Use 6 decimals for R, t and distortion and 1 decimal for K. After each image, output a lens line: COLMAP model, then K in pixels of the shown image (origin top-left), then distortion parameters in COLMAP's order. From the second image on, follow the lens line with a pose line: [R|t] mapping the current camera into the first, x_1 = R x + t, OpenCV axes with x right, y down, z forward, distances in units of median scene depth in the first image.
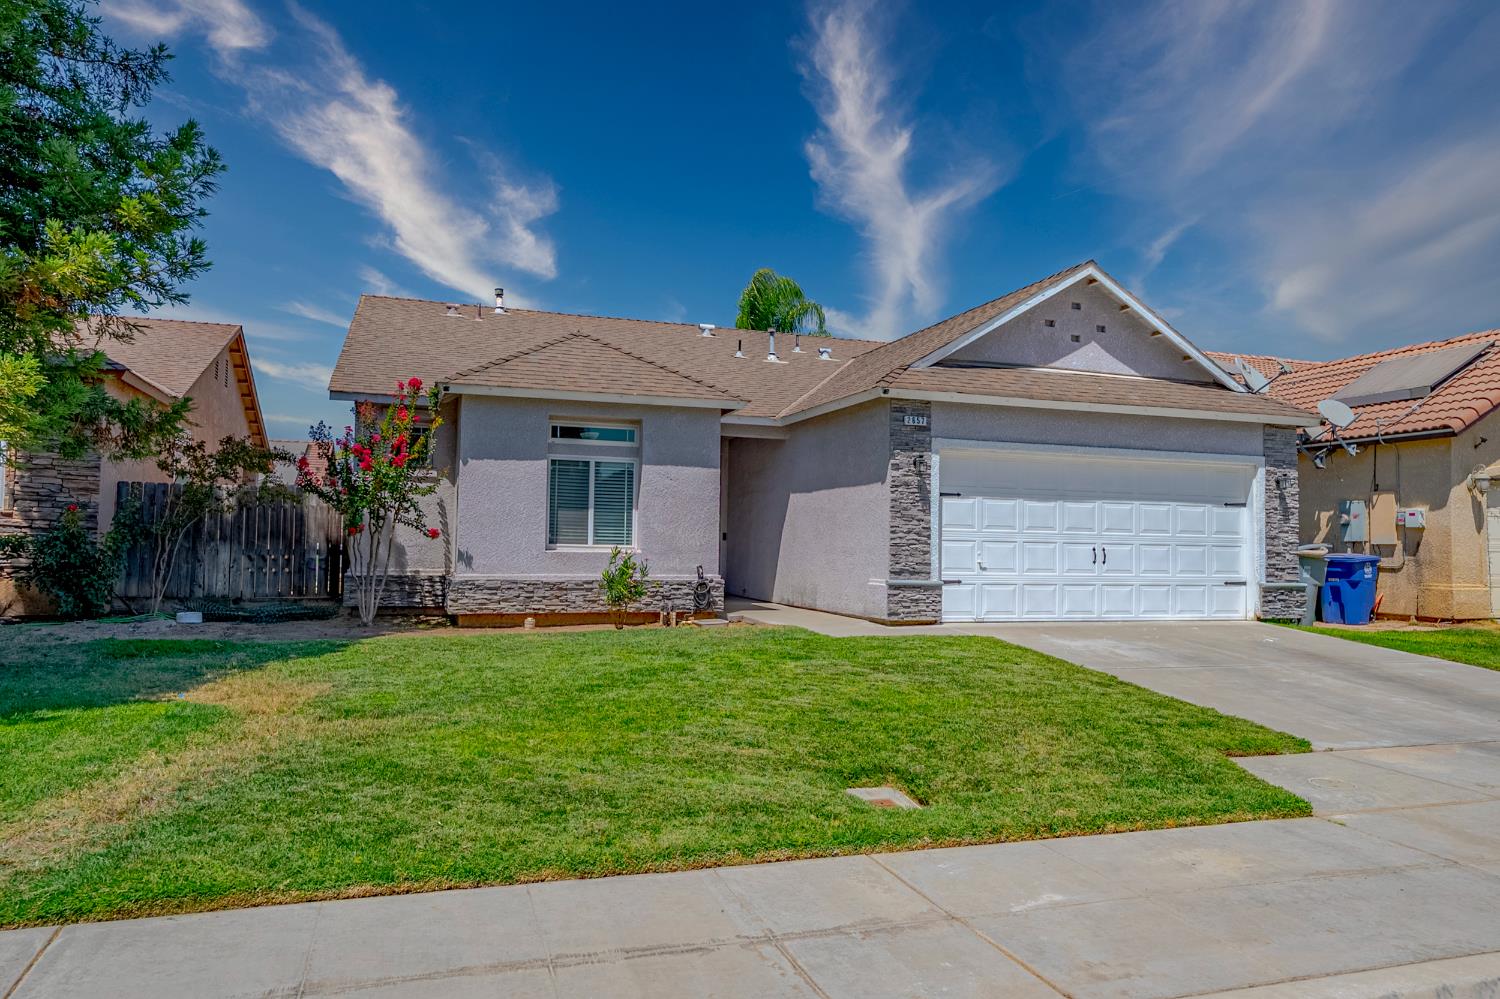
lens RADIAL K [[992.7, 0, 750.0], [0, 992.7, 499.5], [0, 0, 1]] dist [0.011750, -0.001518]
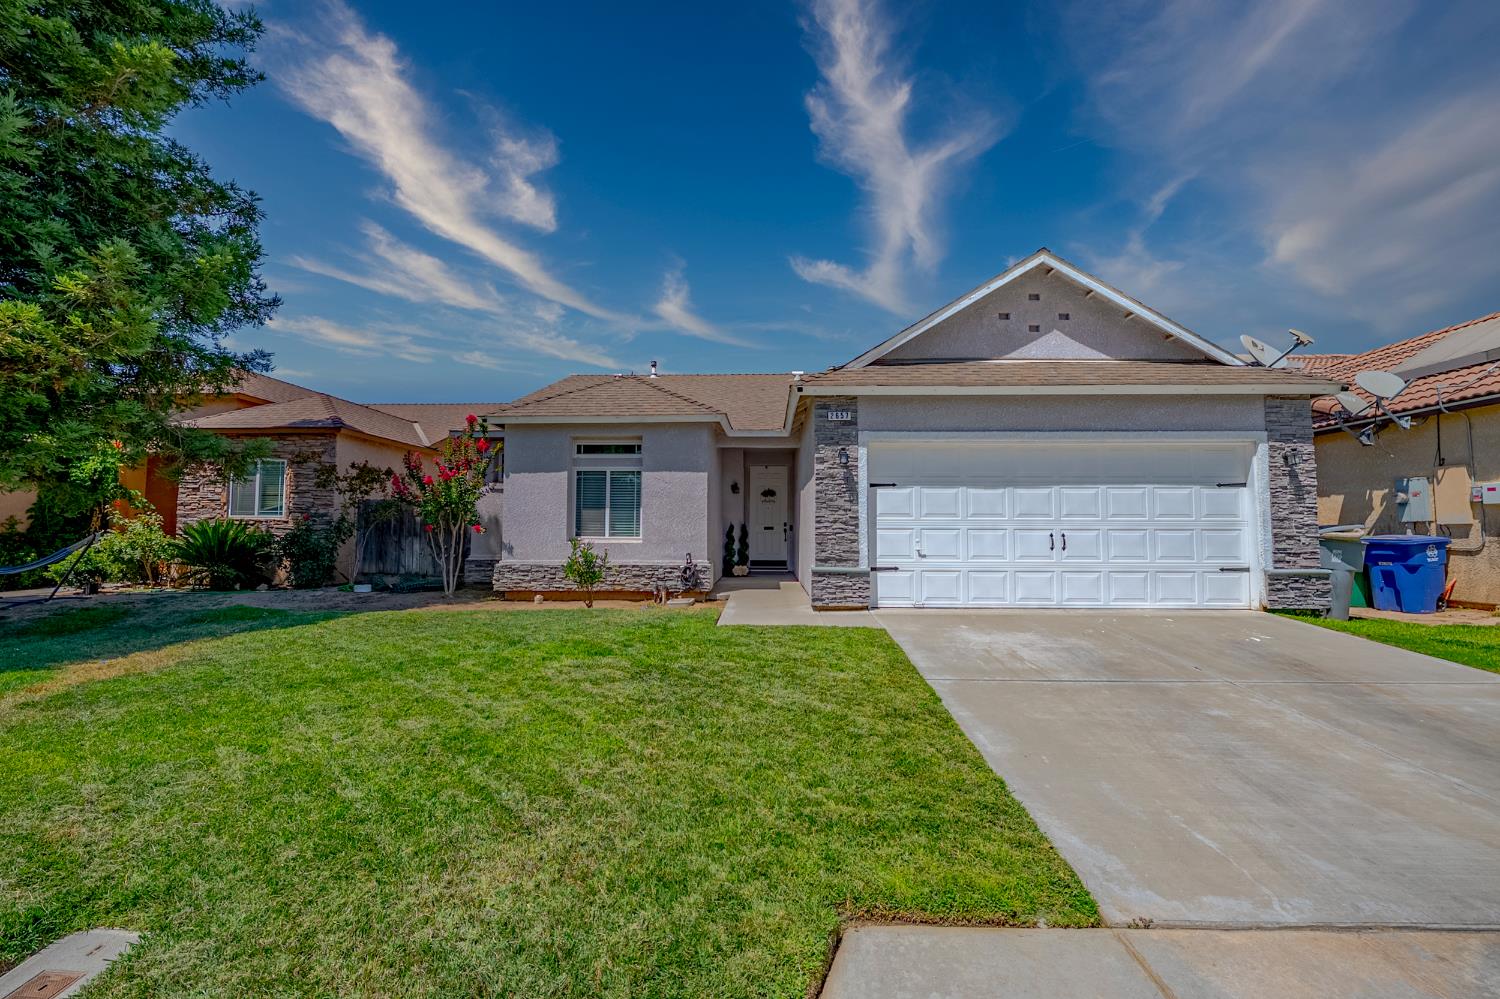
lens RADIAL K [[595.2, 0, 750.0], [0, 595.2, 499.5], [0, 0, 1]] dist [-0.012477, 0.000432]
pose [[0.937790, -0.032997, -0.345631, 0.270964], [0.028940, 0.999438, -0.016892, 0.016019], [0.345994, 0.005839, 0.938218, 0.346015]]
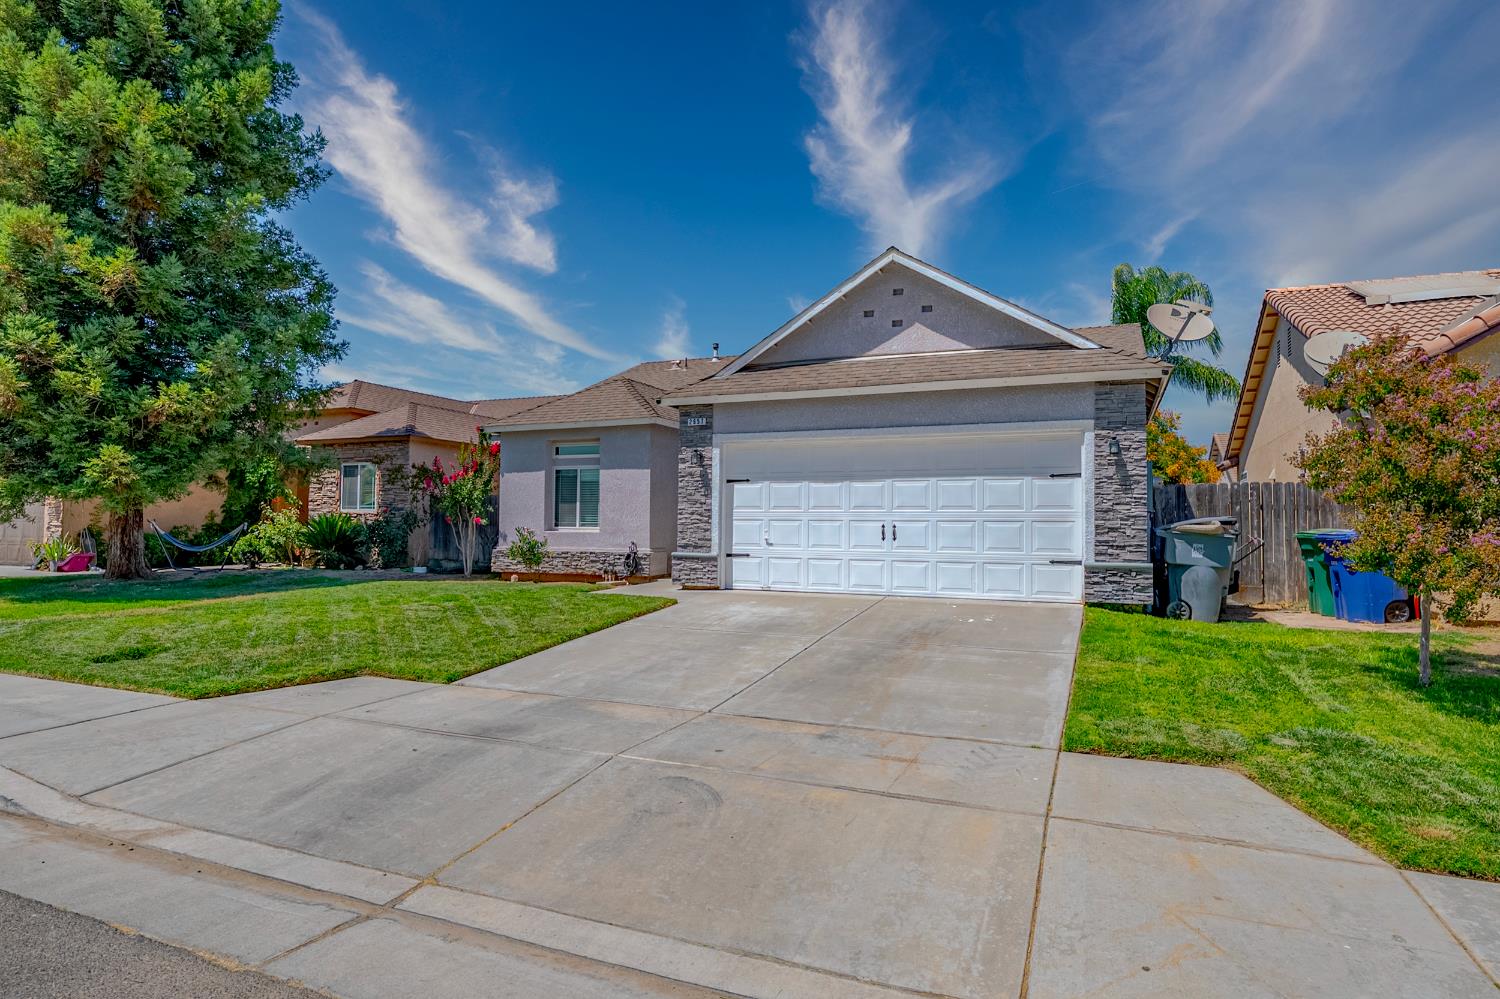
lens RADIAL K [[828.5, 0, 750.0], [0, 828.5, 499.5], [0, 0, 1]] dist [0.002506, 0.000123]
pose [[0.747679, -0.033365, -0.663221, 0.818109], [0.034483, 0.999340, -0.011401, 0.027377], [0.663164, -0.014346, 0.748336, 0.261459]]
